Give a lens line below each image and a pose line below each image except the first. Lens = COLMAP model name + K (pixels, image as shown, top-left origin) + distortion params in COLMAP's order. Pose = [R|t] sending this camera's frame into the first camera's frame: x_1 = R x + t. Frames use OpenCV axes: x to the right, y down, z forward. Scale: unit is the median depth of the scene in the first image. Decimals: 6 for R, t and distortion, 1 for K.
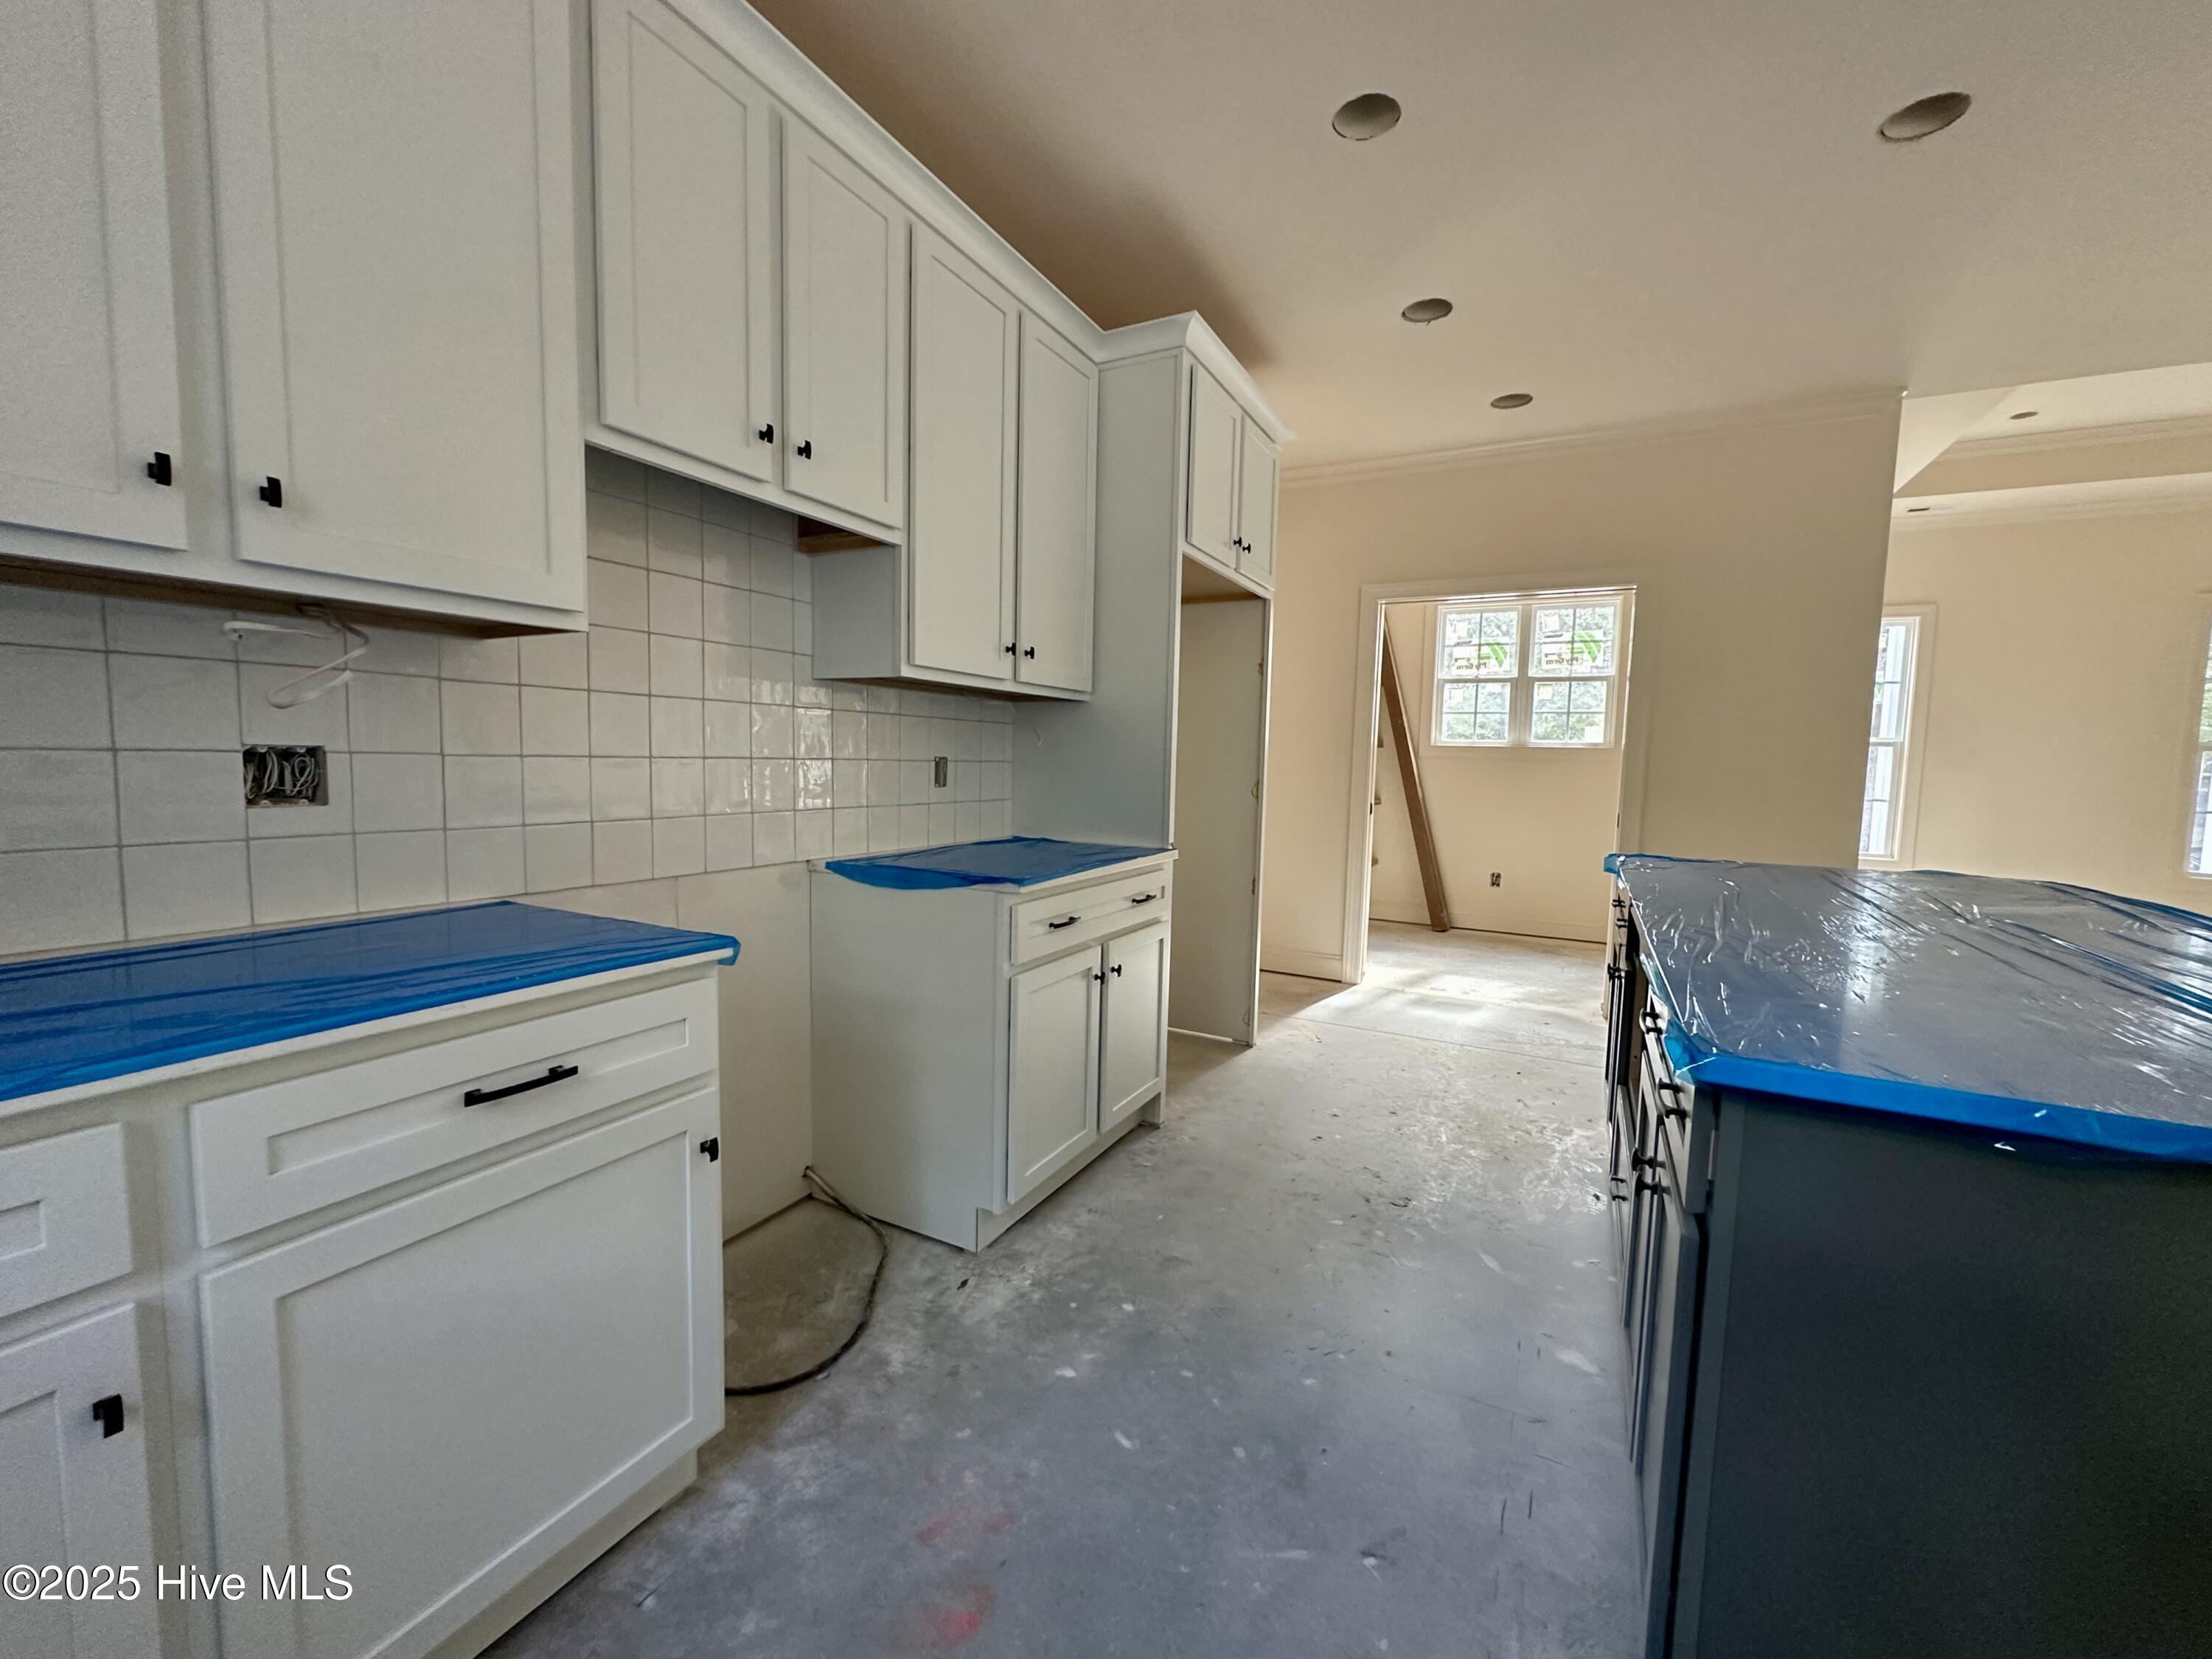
lens RADIAL K [[880.7, 0, 1106.0], [0, 880.7, 829.5], [0, 0, 1]] dist [-0.000145, -0.000108]
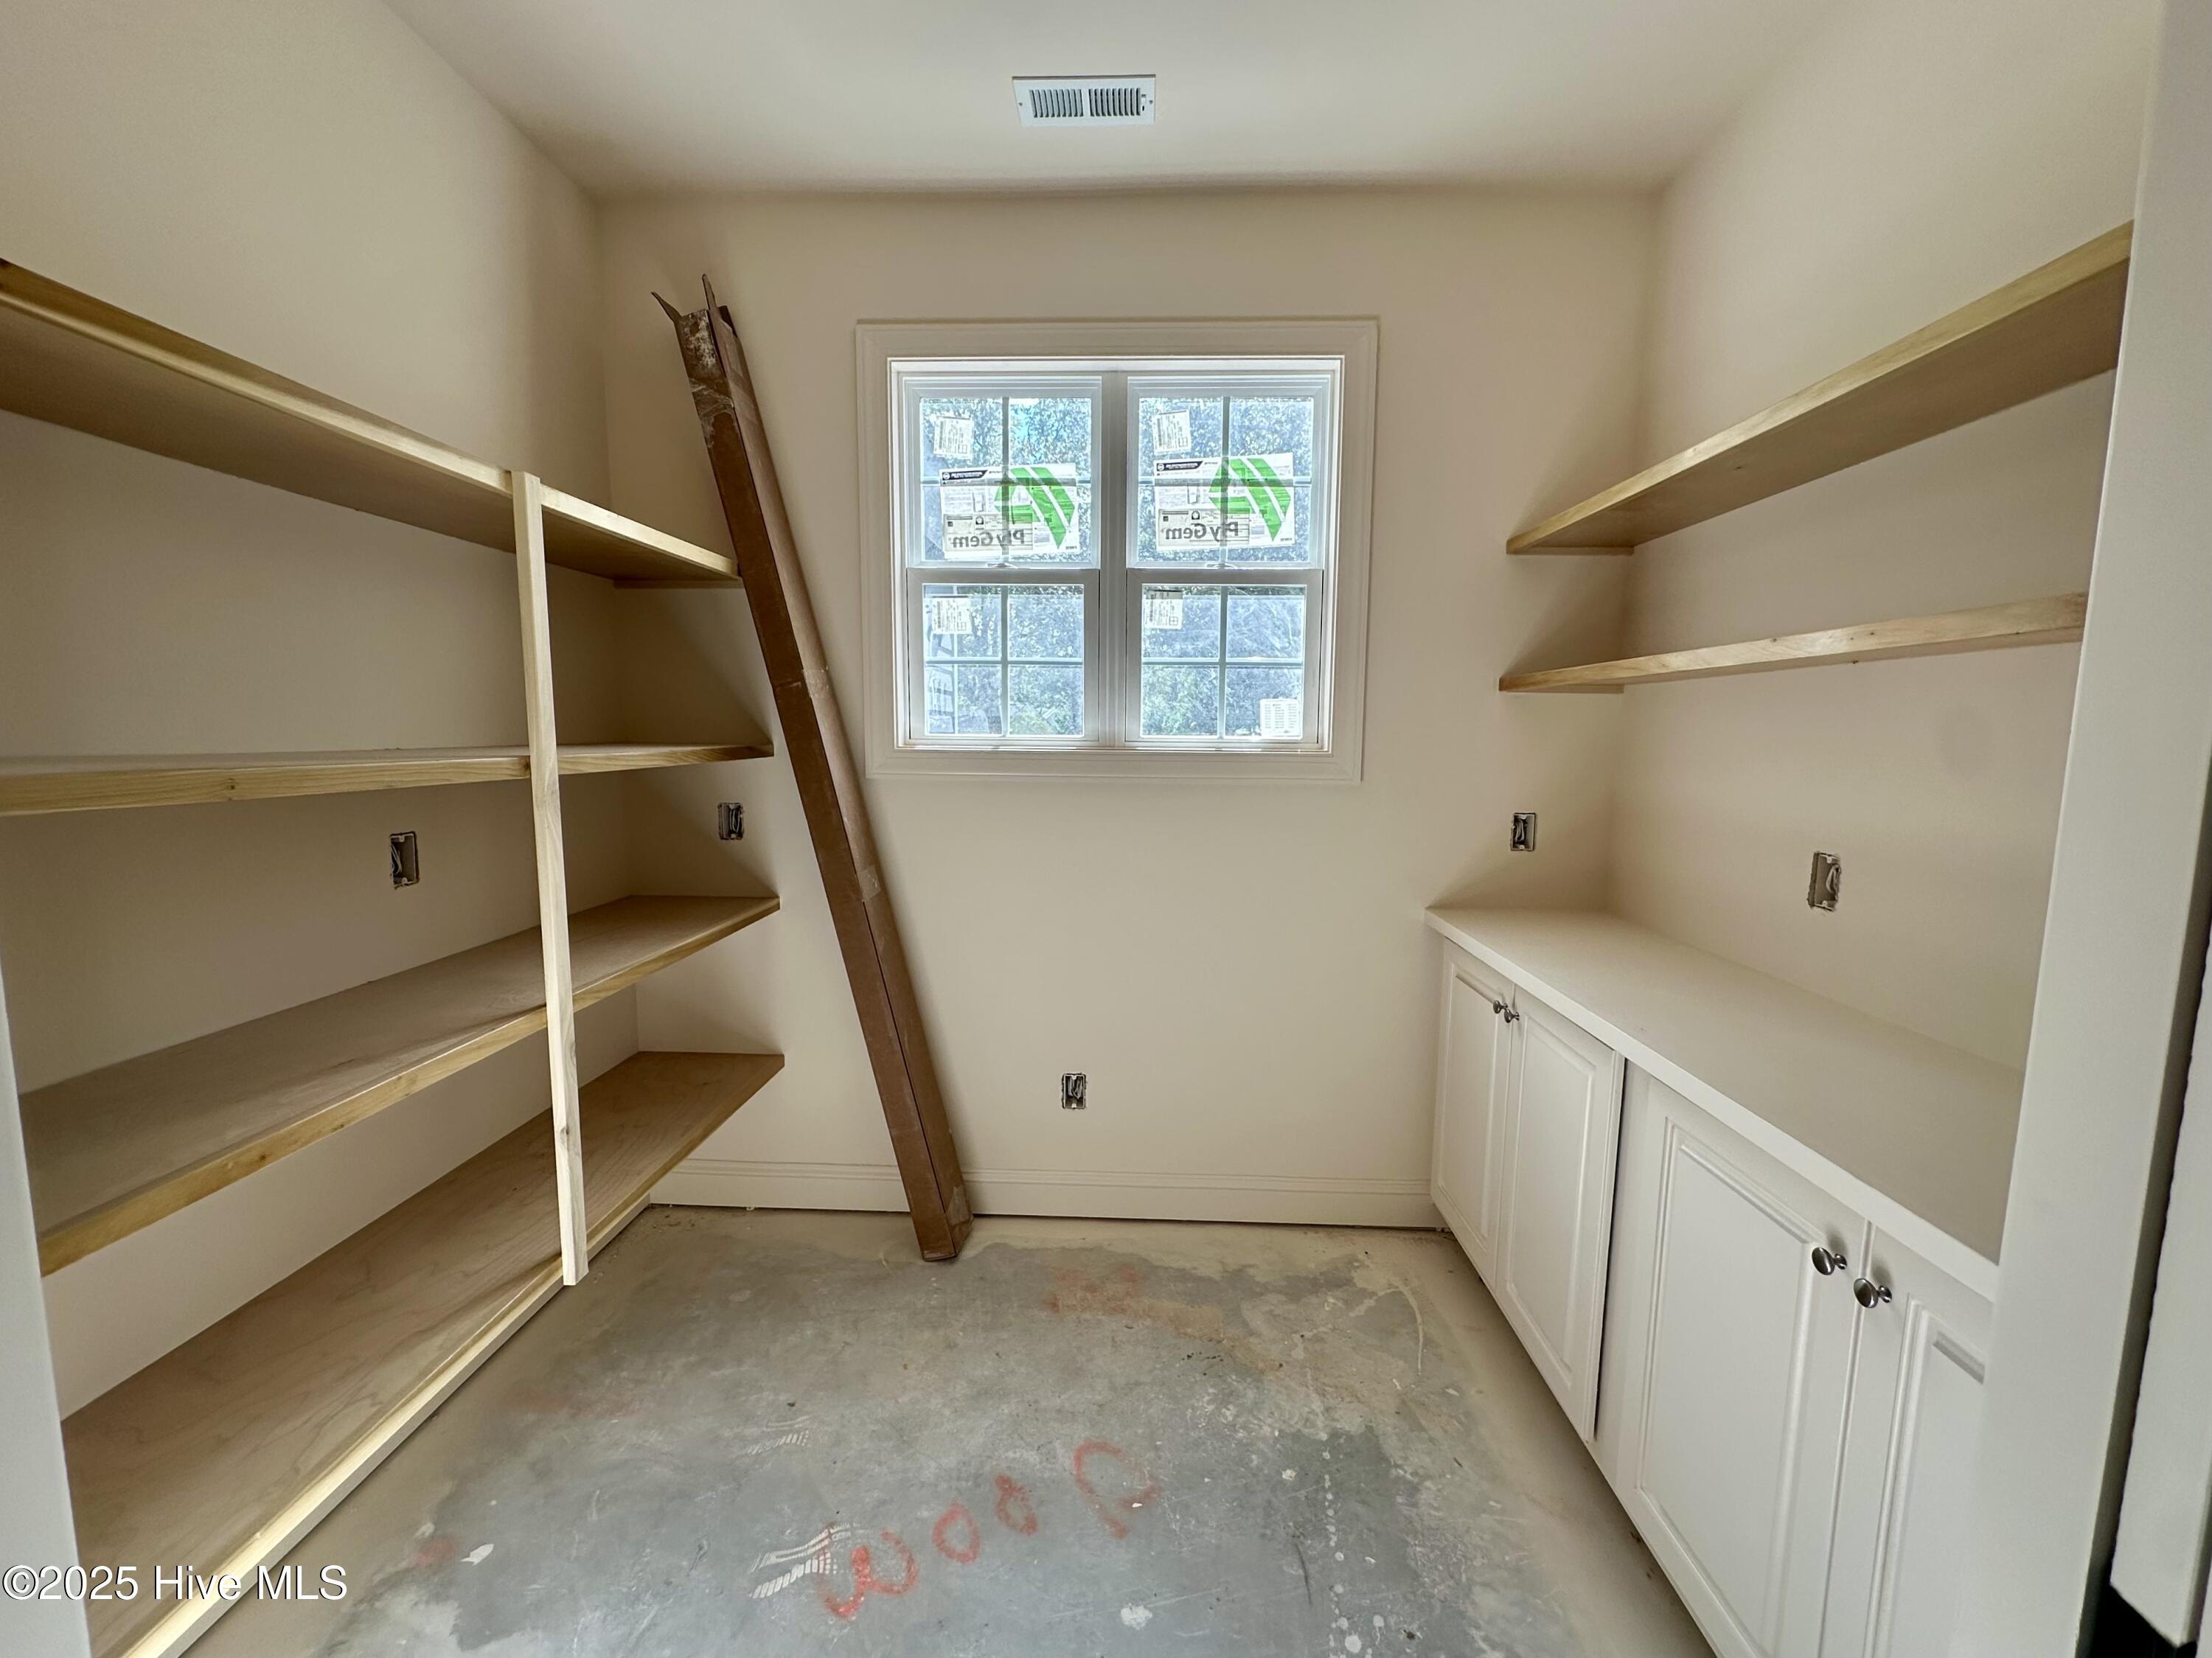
lens RADIAL K [[880.6, 0, 1106.0], [0, 880.6, 829.0], [0, 0, 1]] dist [-0.000145, -0.000108]
pose [[0.899604, -0.062720, 0.432179, 0.298278], [0.046614, 0.997770, 0.047773, -0.079373], [-0.434211, -0.022832, 0.900522, 0.654347]]
